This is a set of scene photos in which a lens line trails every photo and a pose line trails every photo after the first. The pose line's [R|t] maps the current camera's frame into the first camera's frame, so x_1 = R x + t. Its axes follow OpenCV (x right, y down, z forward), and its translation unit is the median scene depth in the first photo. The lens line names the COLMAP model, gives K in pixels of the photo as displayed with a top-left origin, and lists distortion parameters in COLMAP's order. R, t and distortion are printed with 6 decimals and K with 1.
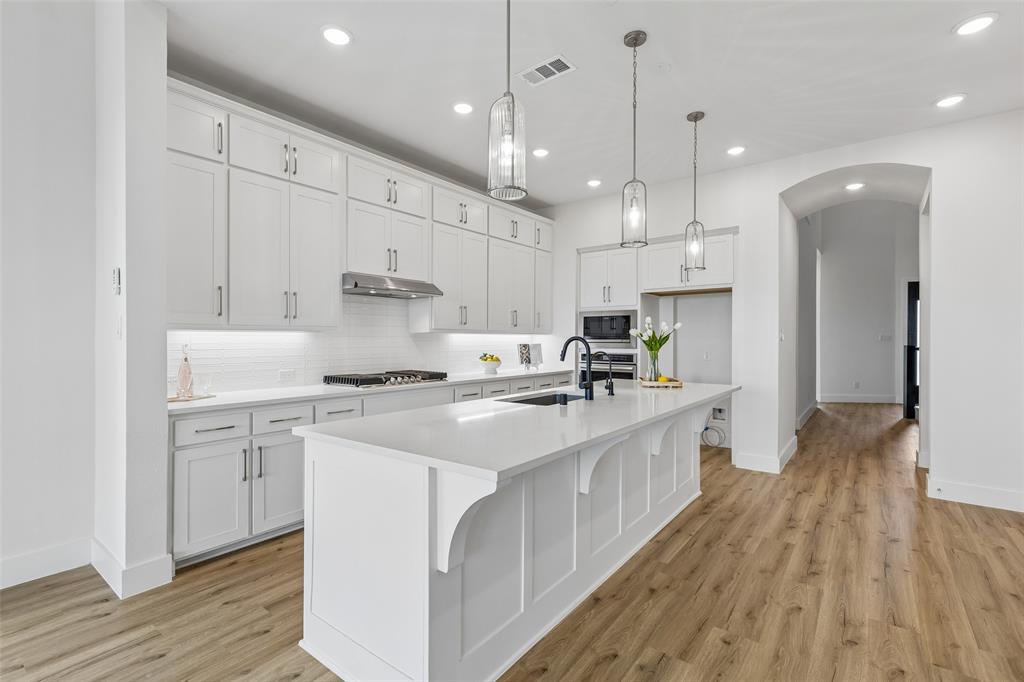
lens RADIAL K [[465.8, 0, 514.2], [0, 465.8, 338.0], [0, 0, 1]] dist [0.007257, -0.000066]
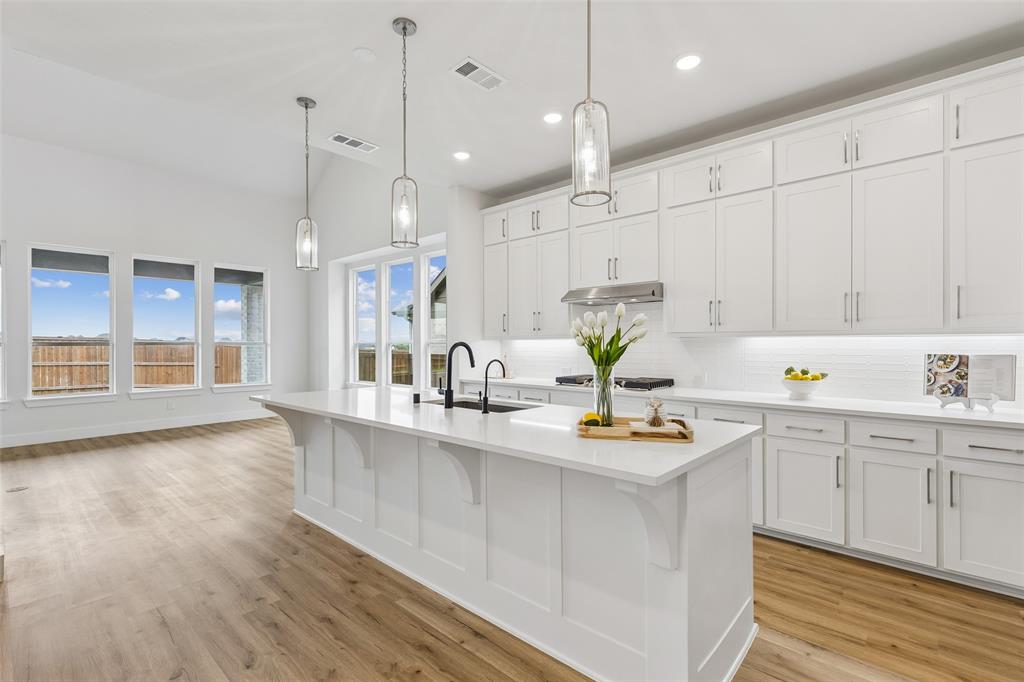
lens RADIAL K [[465.8, 0, 510.7], [0, 465.8, 337.1], [0, 0, 1]] dist [0.007257, -0.000066]
pose [[-0.084302, -0.019246, -0.996254, 0.876645], [0.001092, 0.999811, -0.019407, 0.006193], [0.996440, -0.002724, -0.084265, 0.954973]]
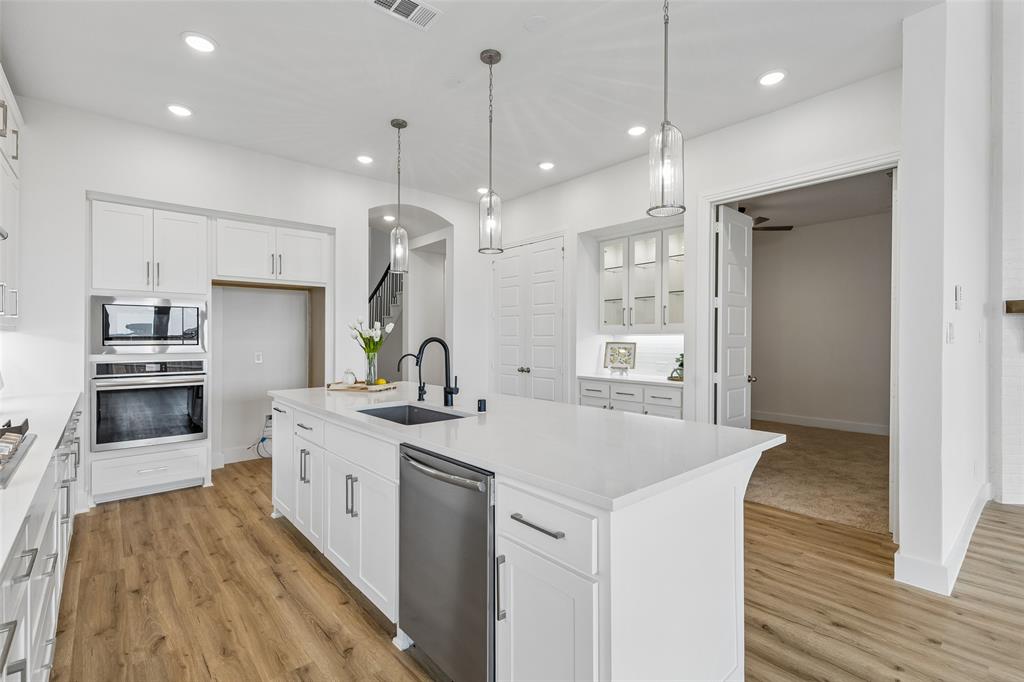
lens RADIAL K [[465.8, 0, 515.3], [0, 465.8, 338.8], [0, 0, 1]] dist [0.007257, -0.000066]
pose [[0.196258, -0.002184, 0.980550, -0.571914], [-0.000948, 0.999997, 0.002417, -0.002112], [-0.980552, -0.001404, 0.196255, 0.544827]]
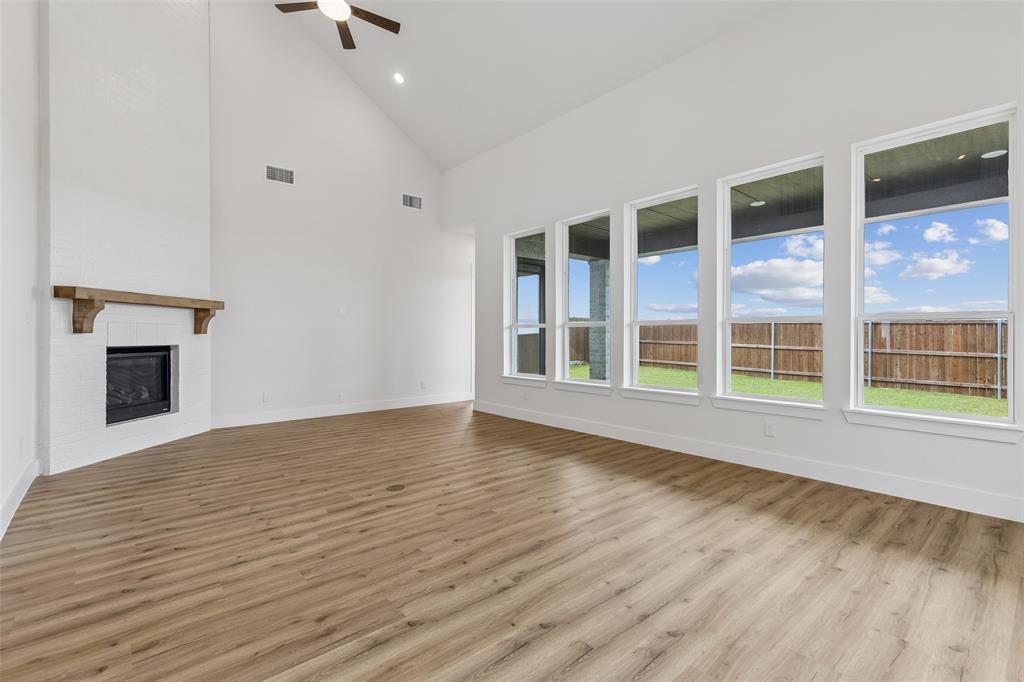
lens RADIAL K [[465.8, 0, 515.6], [0, 465.8, 334.5], [0, 0, 1]] dist [0.007257, -0.000066]
pose [[-0.979269, -0.001141, 0.202562, -0.641746], [-0.001340, 0.999999, -0.000845, 0.029362], [-0.202561, -0.001099, -0.979269, 0.554392]]
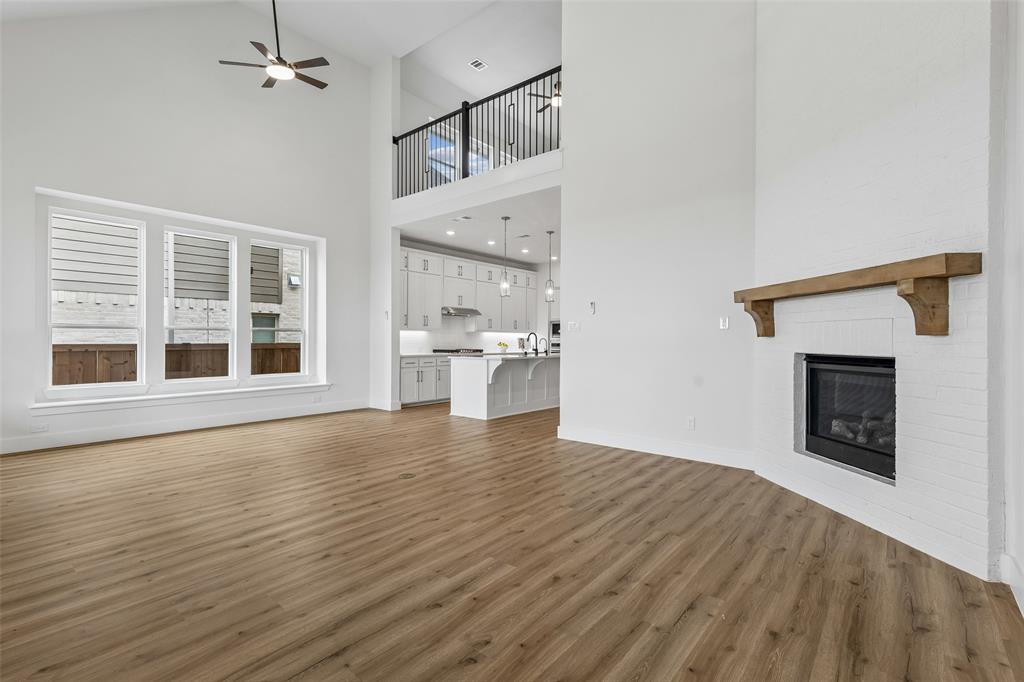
lens RADIAL K [[465.8, 0, 509.7], [0, 465.8, 339.4], [0, 0, 1]] dist [0.007257, -0.000066]
pose [[0.999011, 0.000447, -0.044460, 0.097737], [-0.000498, 0.999999, -0.001137, 0.033686], [0.044459, 0.001158, 0.999011, -1.454434]]
